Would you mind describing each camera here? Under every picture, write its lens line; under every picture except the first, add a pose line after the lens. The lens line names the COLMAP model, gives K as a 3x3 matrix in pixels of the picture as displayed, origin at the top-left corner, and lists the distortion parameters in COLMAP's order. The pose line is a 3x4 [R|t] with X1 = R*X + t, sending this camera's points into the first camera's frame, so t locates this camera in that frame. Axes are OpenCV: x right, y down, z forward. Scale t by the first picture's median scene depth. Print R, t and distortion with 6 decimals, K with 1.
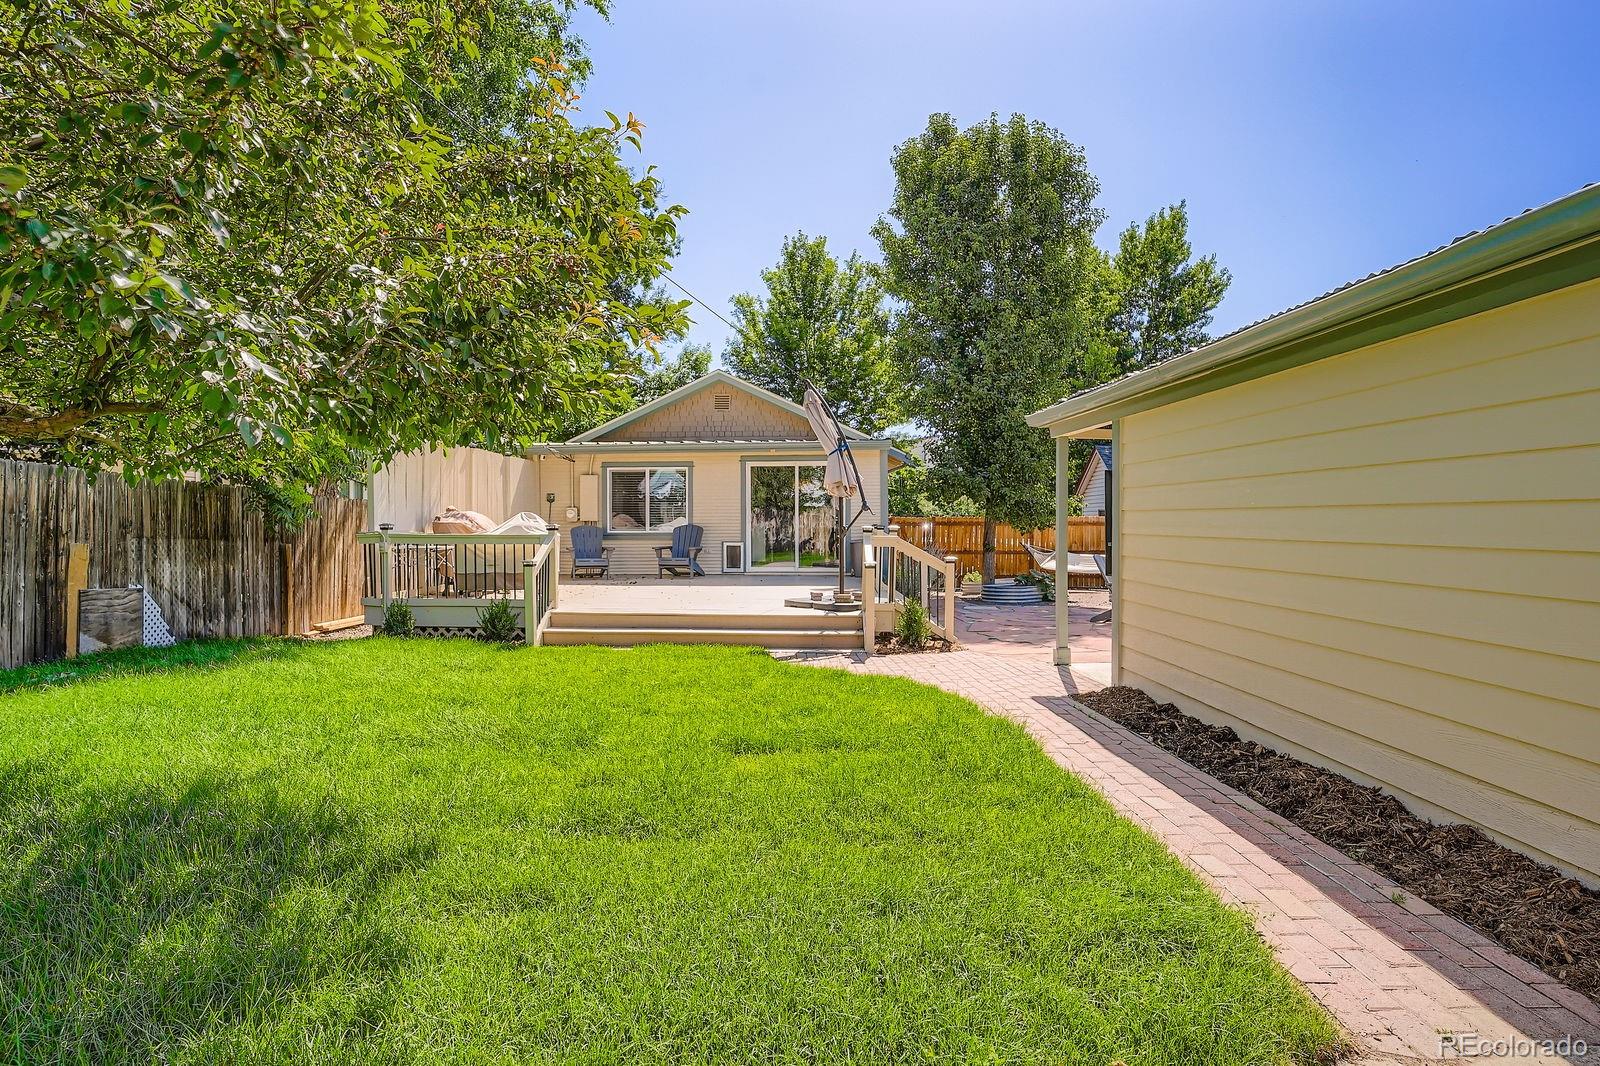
lens RADIAL K [[873.4, 0, 795.5], [0, 873.4, 525.6], [0, 0, 1]] dist [-0.019204, 0.000193]
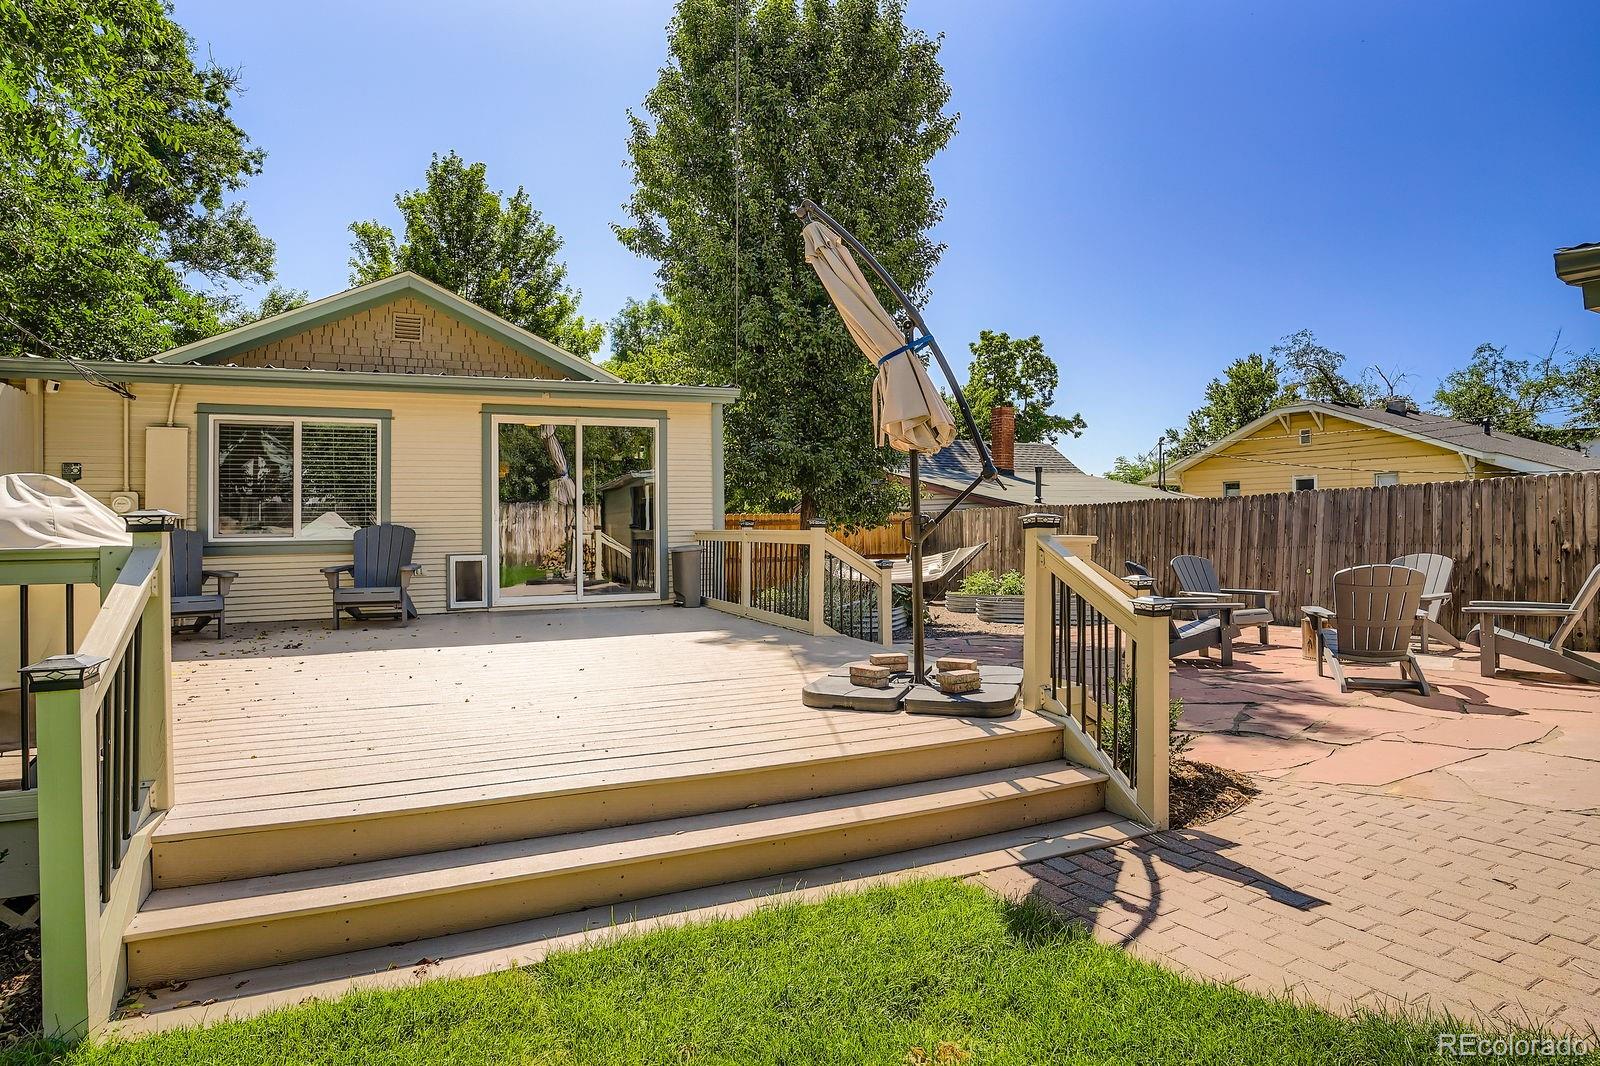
lens RADIAL K [[862.1, 0, 796.8], [0, 862.1, 505.6], [0, 0, 1]] dist [-0.068487, 0.031668]
pose [[0.890786, -0.000898, 0.454421, -0.127689], [0.013930, 0.999582, -0.025332, 0.003753], [-0.454209, 0.028896, 0.890427, 0.392492]]
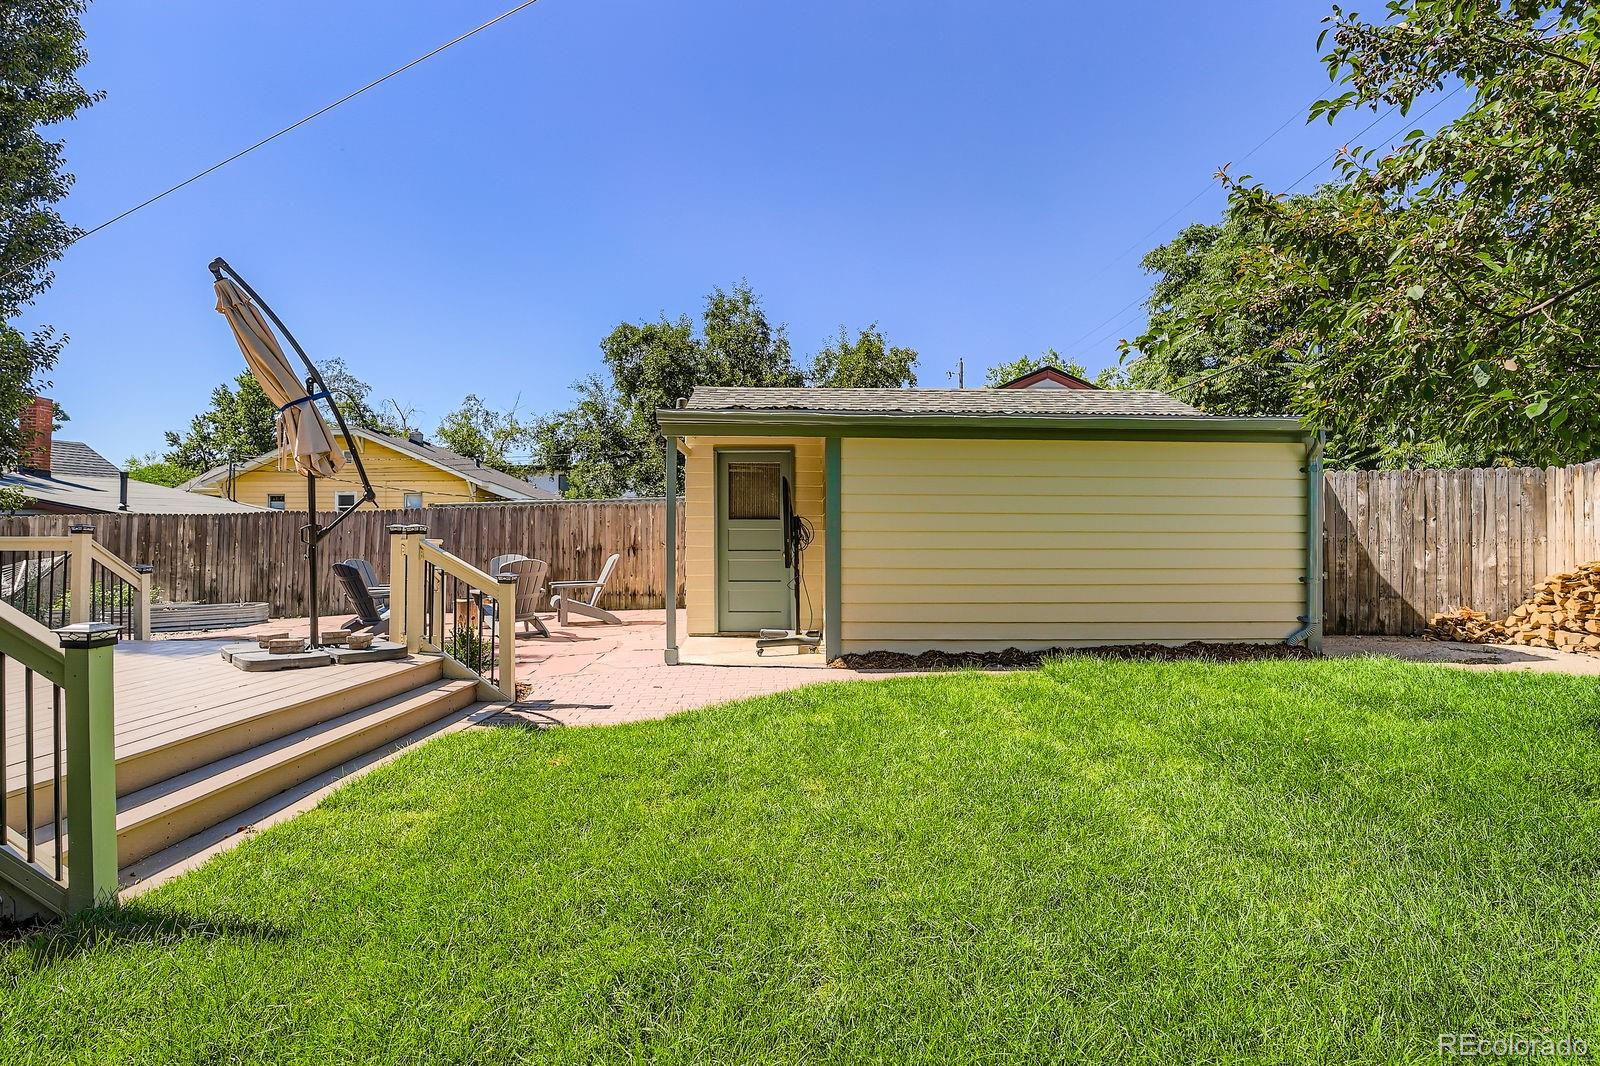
lens RADIAL K [[873.4, 0, 795.5], [0, 873.4, 525.6], [0, 0, 1]] dist [-0.019204, 0.000193]
pose [[0.002662, 0.002910, 0.999992, -0.362955], [0.006167, 0.999977, -0.002926, 0.003152], [-0.999977, 0.006174, 0.002644, 0.414521]]
